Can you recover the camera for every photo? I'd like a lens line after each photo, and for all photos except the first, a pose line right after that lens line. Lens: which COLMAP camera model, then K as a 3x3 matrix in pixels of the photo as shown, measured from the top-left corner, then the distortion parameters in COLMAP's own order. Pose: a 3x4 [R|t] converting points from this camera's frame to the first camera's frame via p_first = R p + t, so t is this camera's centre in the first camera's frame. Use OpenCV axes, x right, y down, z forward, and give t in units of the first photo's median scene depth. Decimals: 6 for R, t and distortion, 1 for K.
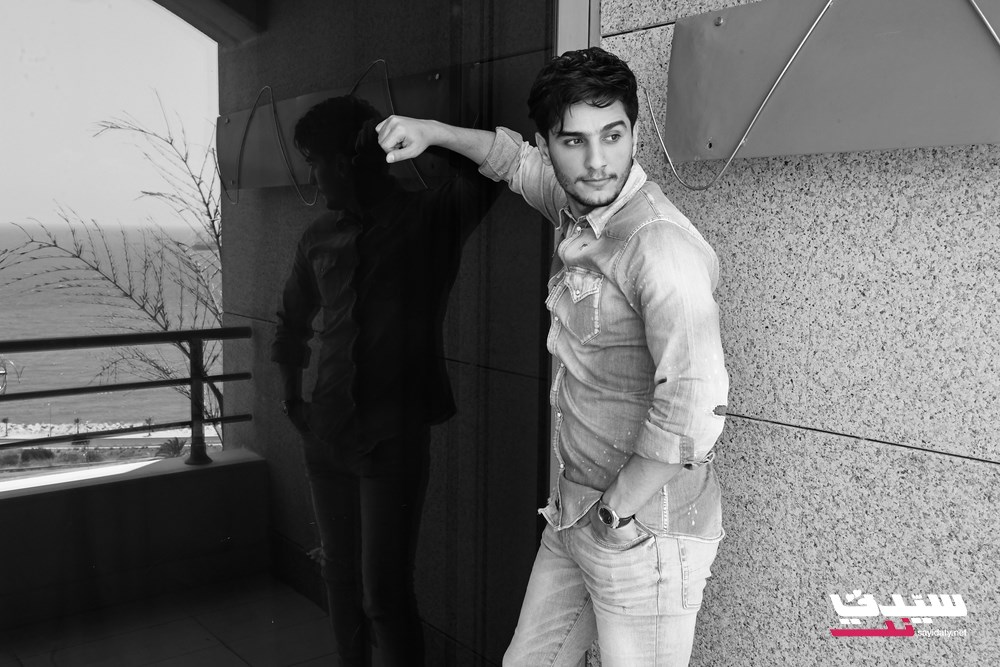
lens RADIAL K [[1029.7, 0, 502.4], [0, 1029.7, 334.8], [0, 0, 1]] dist [0.025951, 0.000000]
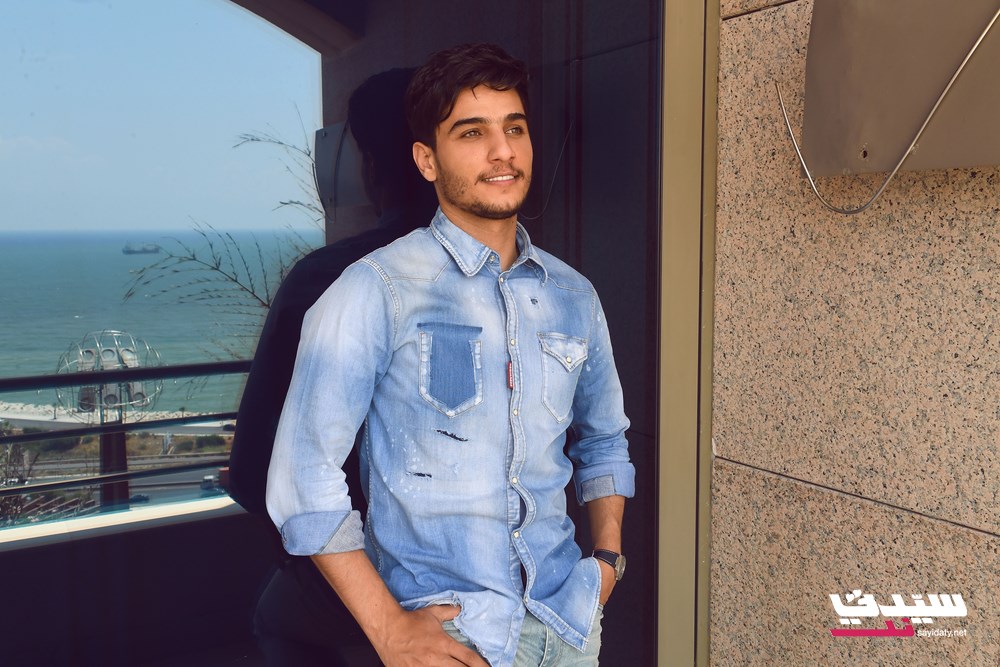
lens RADIAL K [[967.4, 0, 495.5], [0, 967.4, 332.0], [0, 0, 1]] dist [0.018648, 0.000000]
pose [[0.987259, -0.005815, -0.159014, 0.046448], [0.007938, 0.999888, 0.012722, -0.063183], [0.158922, -0.013822, 0.987194, 0.251291]]
